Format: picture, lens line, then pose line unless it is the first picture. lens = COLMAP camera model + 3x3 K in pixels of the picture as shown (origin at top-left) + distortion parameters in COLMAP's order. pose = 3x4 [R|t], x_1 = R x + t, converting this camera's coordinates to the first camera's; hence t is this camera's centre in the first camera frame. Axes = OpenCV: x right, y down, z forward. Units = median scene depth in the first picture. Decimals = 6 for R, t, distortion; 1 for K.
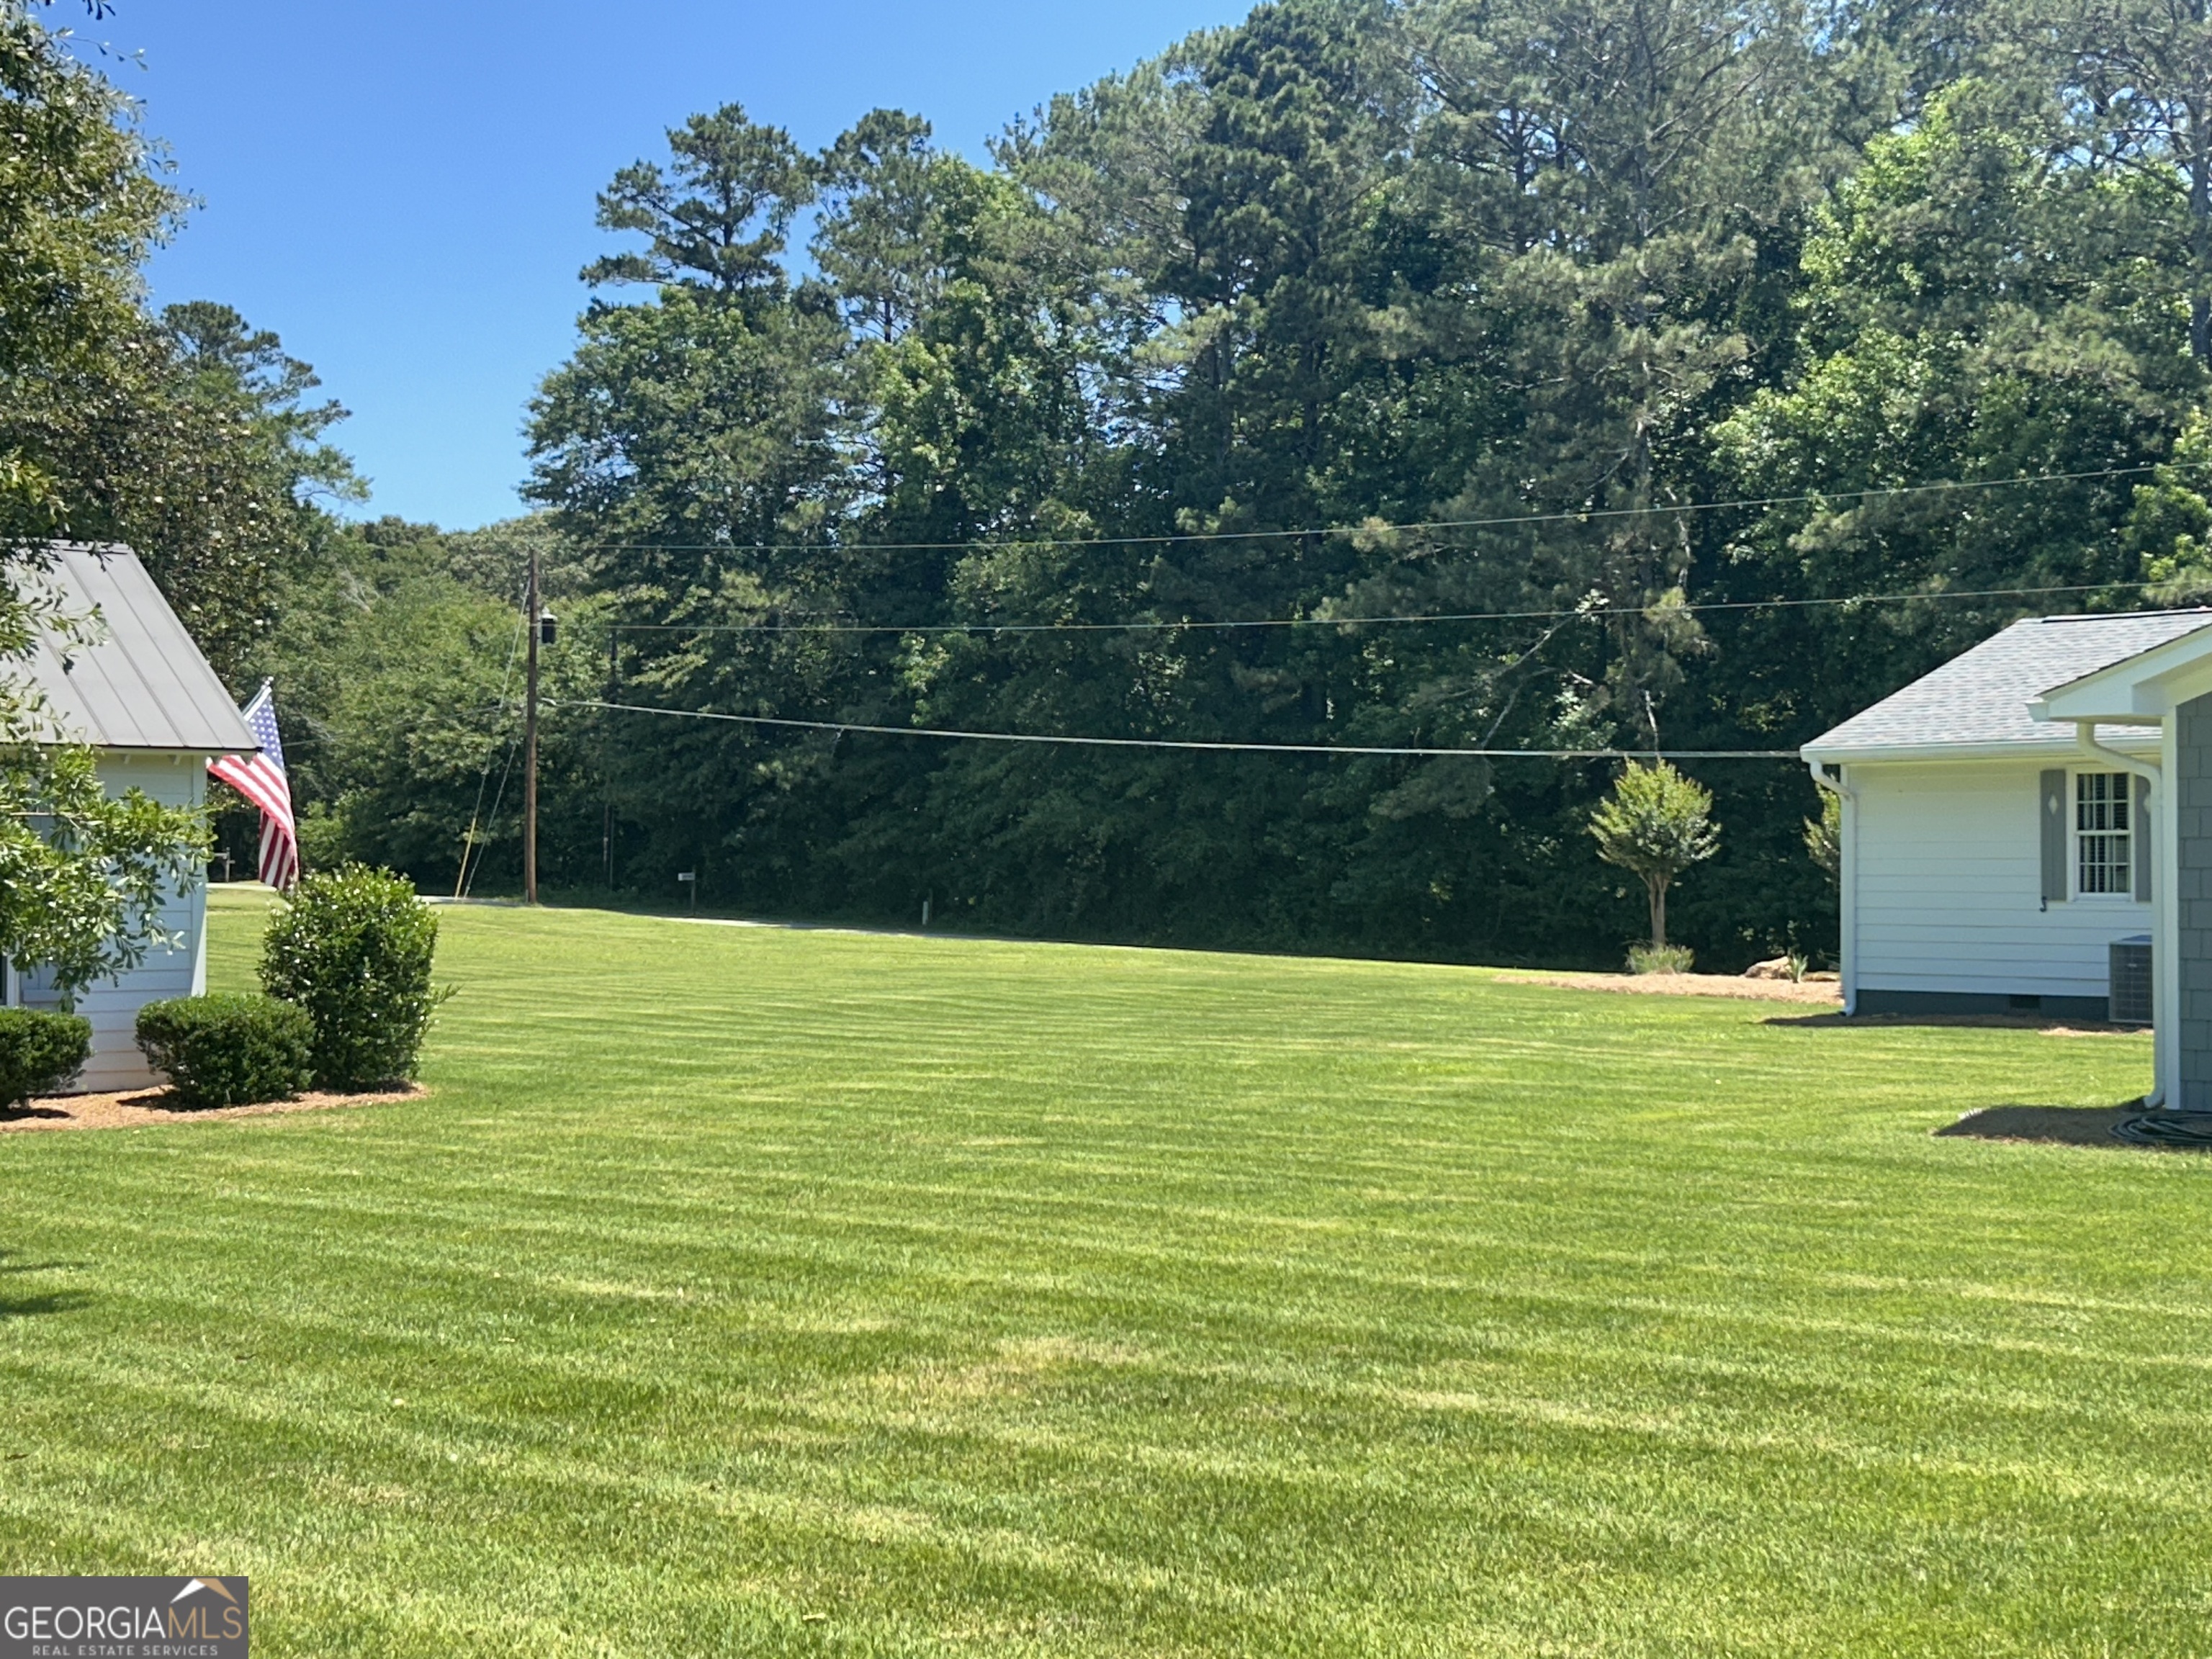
lens RADIAL K [[3391.2, 0, 1106.0], [0, 3391.2, 829.5], [0, 0, 1]] dist [0.315420, -1.456633]
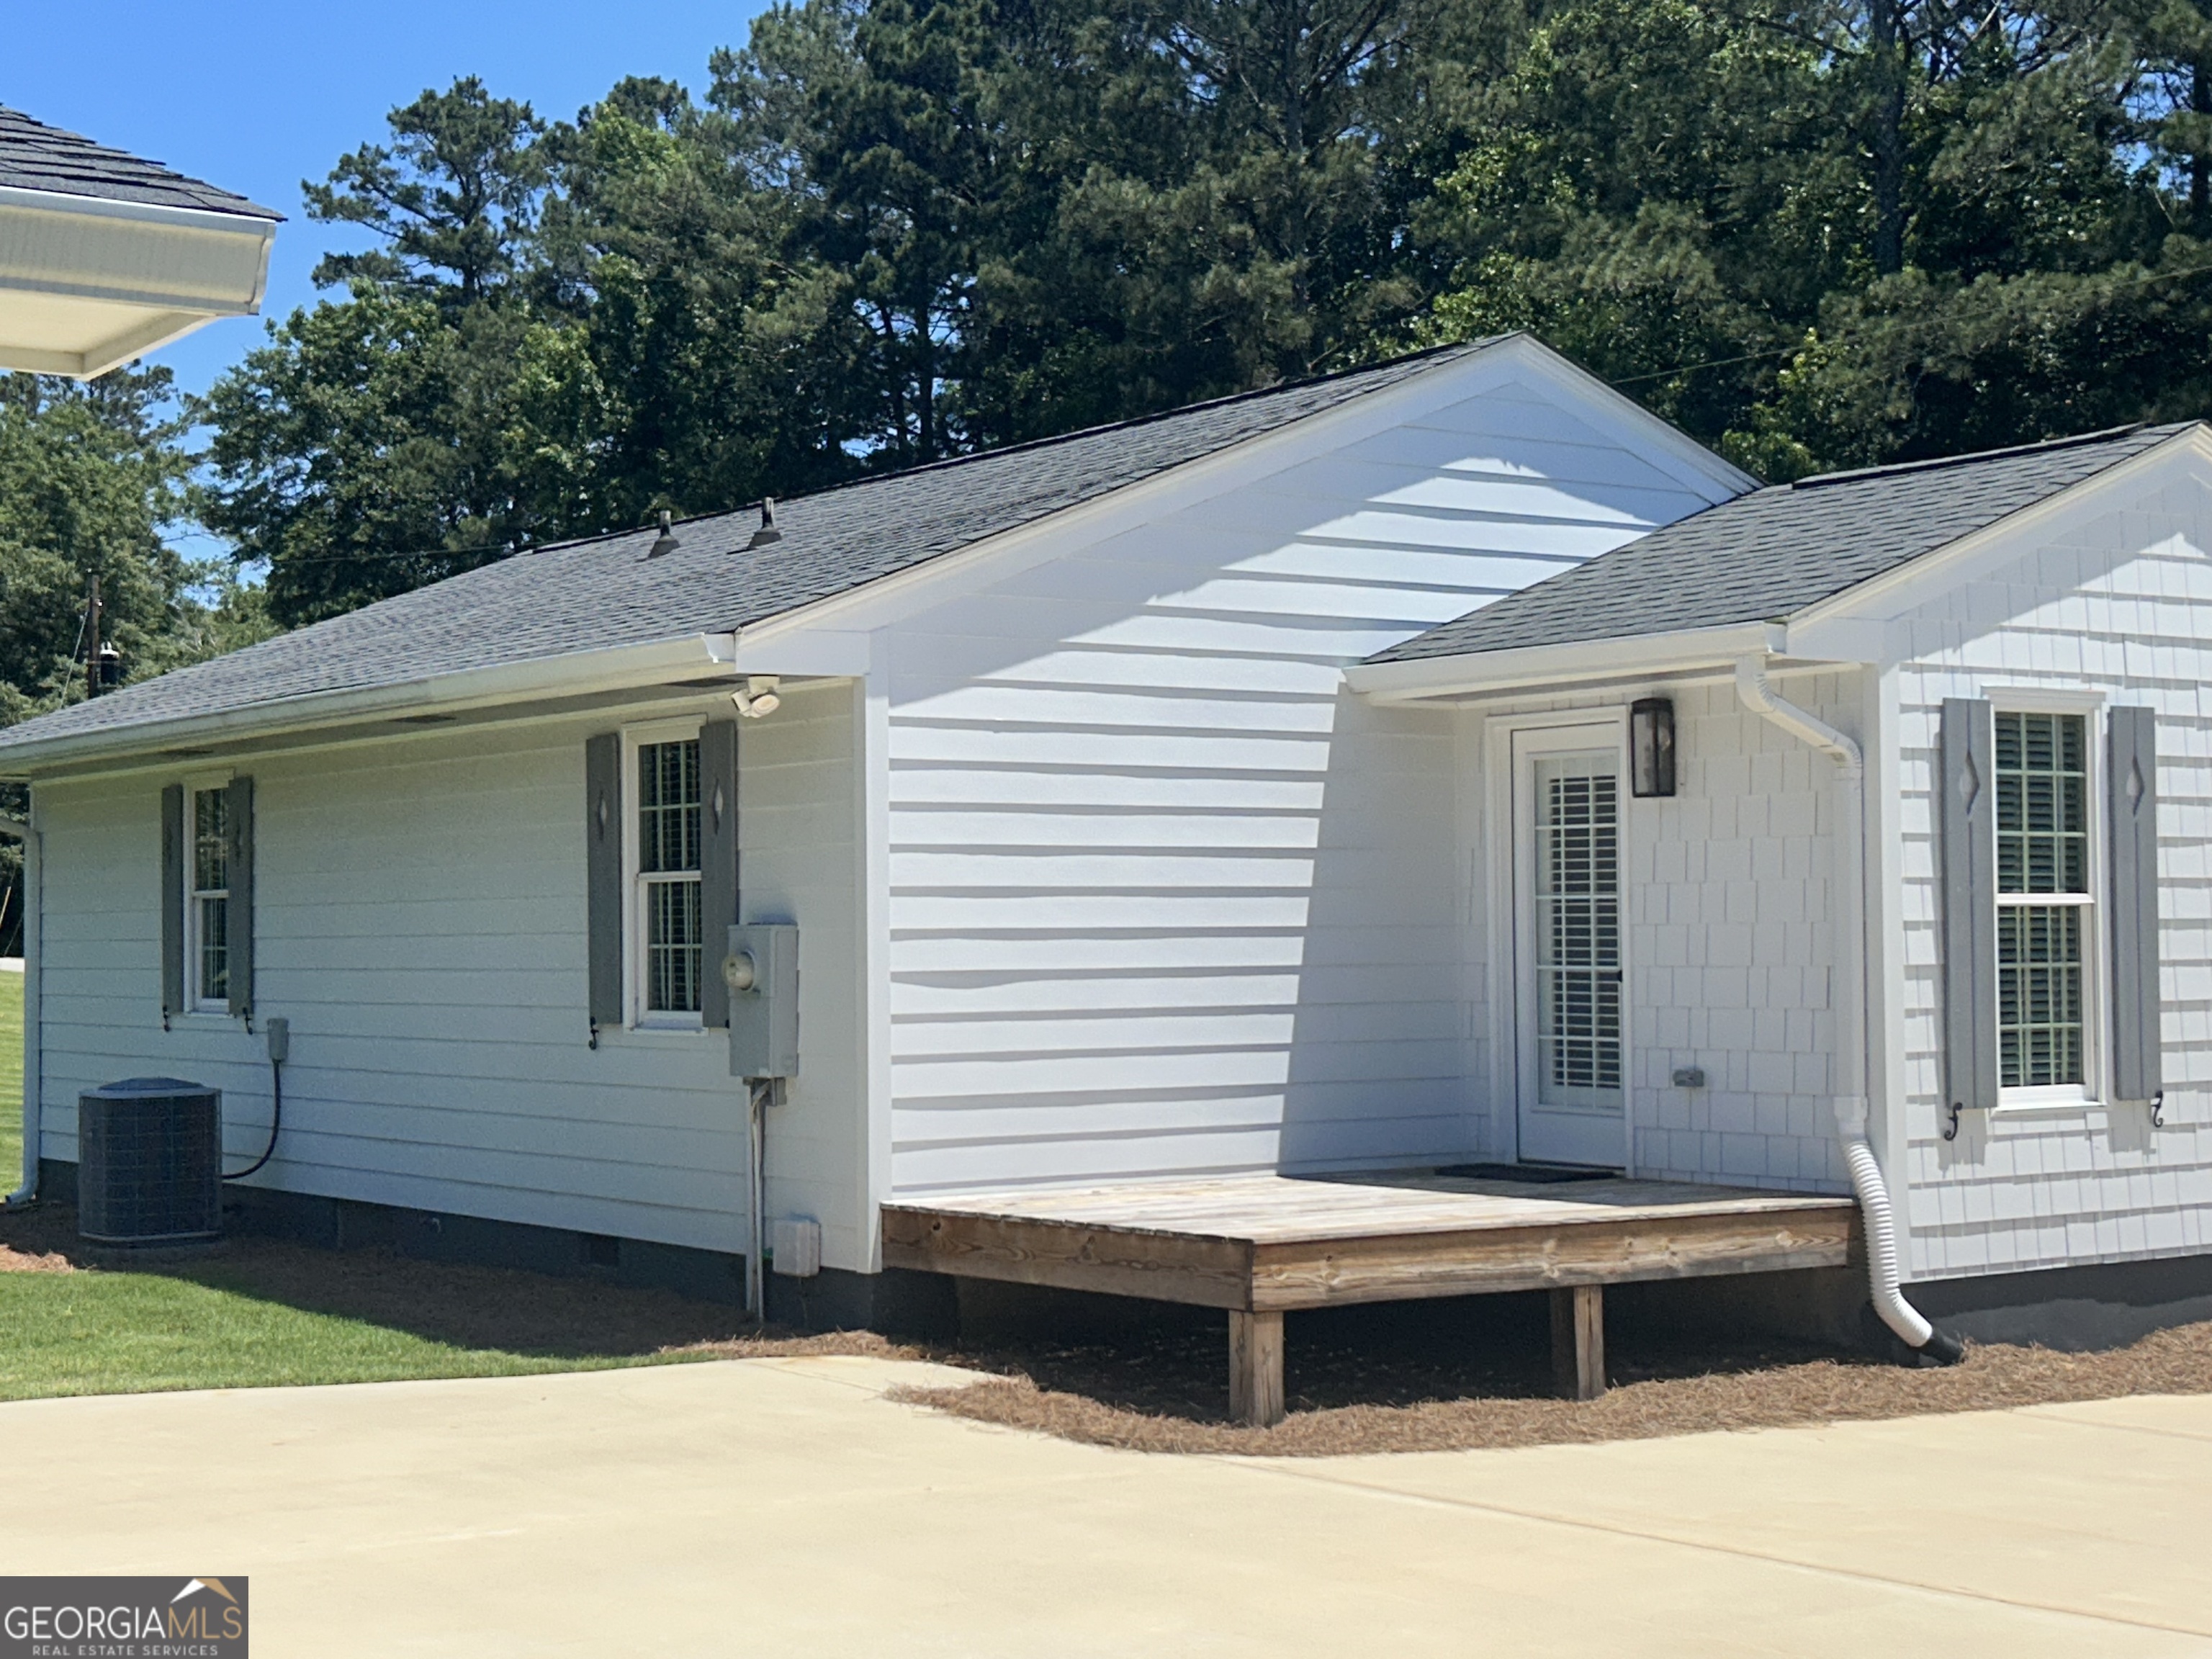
lens RADIAL K [[3391.2, 0, 1106.0], [0, 3391.2, 829.5], [0, 0, 1]] dist [0.315420, -1.456633]
pose [[0.988070, -0.010817, -0.153624, 0.205515], [0.007766, 0.999761, -0.020447, 0.002066], [0.153808, 0.019010, 0.987918, 0.166779]]
